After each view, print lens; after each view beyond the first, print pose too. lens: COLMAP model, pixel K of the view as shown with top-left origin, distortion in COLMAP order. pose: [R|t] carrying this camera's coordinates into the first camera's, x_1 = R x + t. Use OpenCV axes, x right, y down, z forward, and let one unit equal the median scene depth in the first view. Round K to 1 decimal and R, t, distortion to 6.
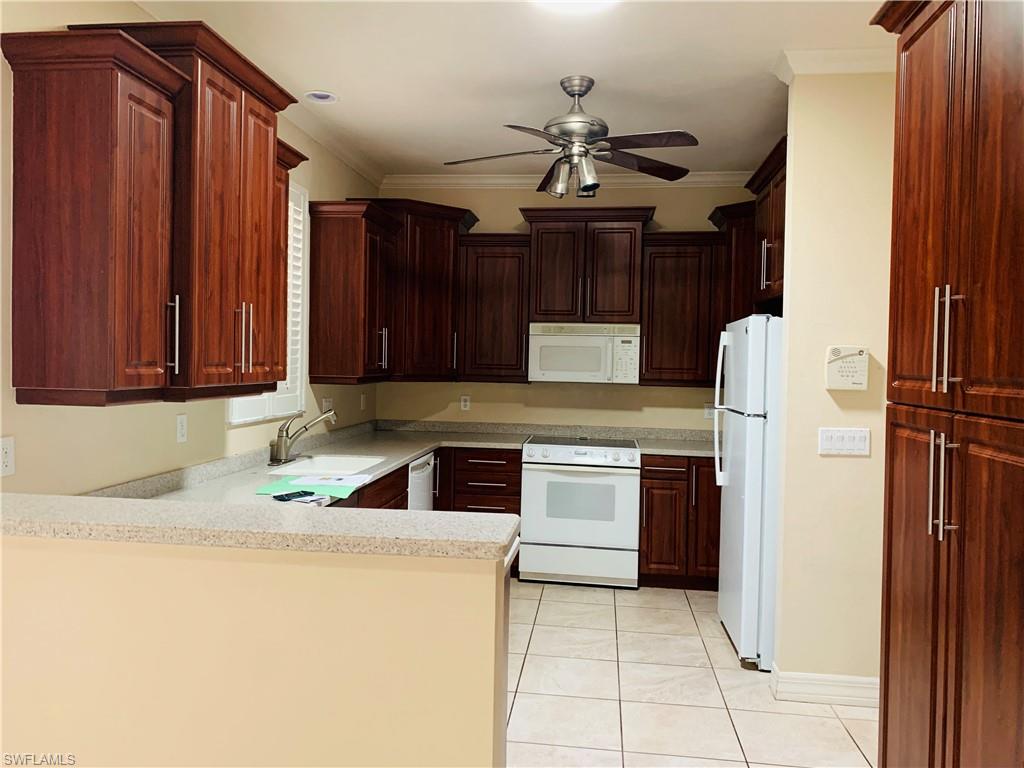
lens RADIAL K [[785.4, 0, 498.9], [0, 785.4, 383.8], [0, 0, 1]] dist [0.009149, -0.001591]
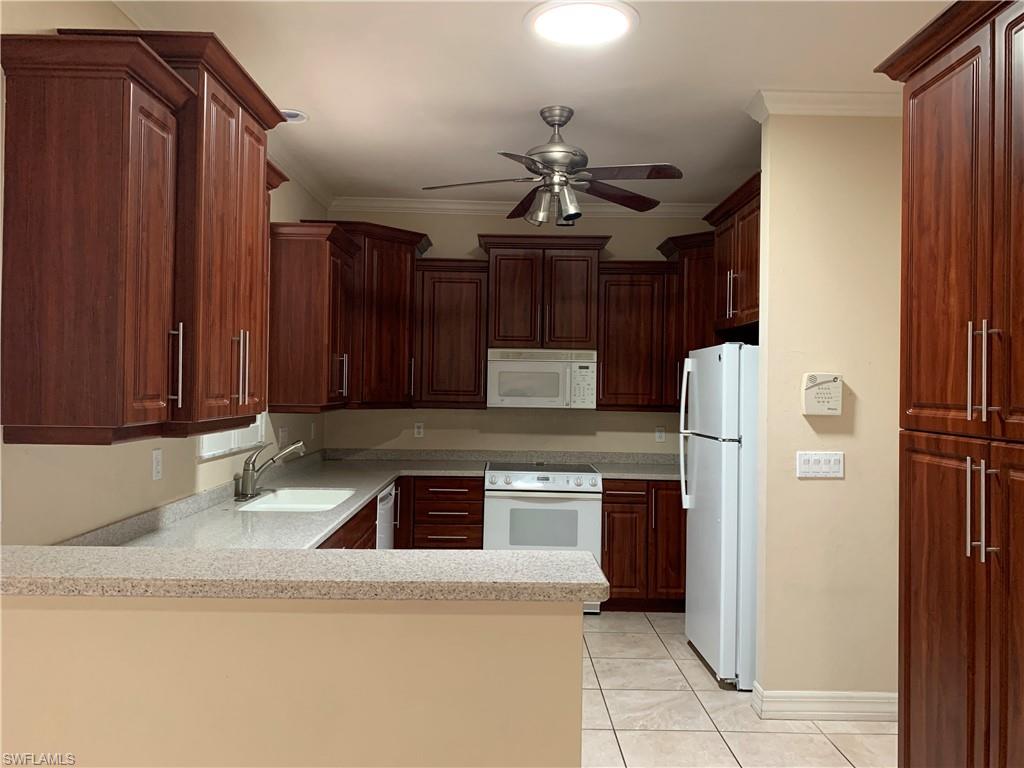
lens RADIAL K [[784.0, 0, 512.0], [0, 784.0, 384.0], [0, 0, 1]] dist [0.012807, -0.004381]
pose [[0.990311, -0.004990, 0.138776, -0.099785], [0.008954, 0.999569, -0.027955, -0.007200], [-0.138577, 0.028926, 0.989929, 0.019843]]
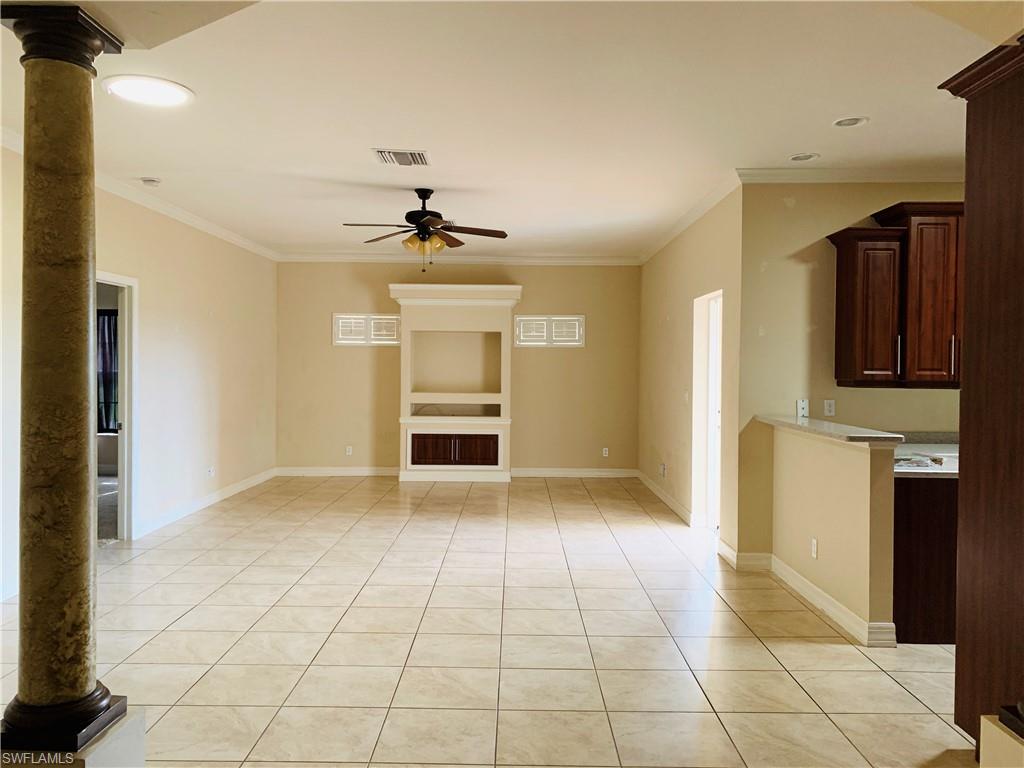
lens RADIAL K [[784.0, 0, 512.0], [0, 784.0, 384.0], [0, 0, 1]] dist [0.012807, -0.004381]
pose [[0.122946, 0.006460, -0.992392, 0.980439], [-0.033973, 0.999420, 0.002297, 0.027713], [0.991832, 0.033432, 0.123094, -0.156895]]
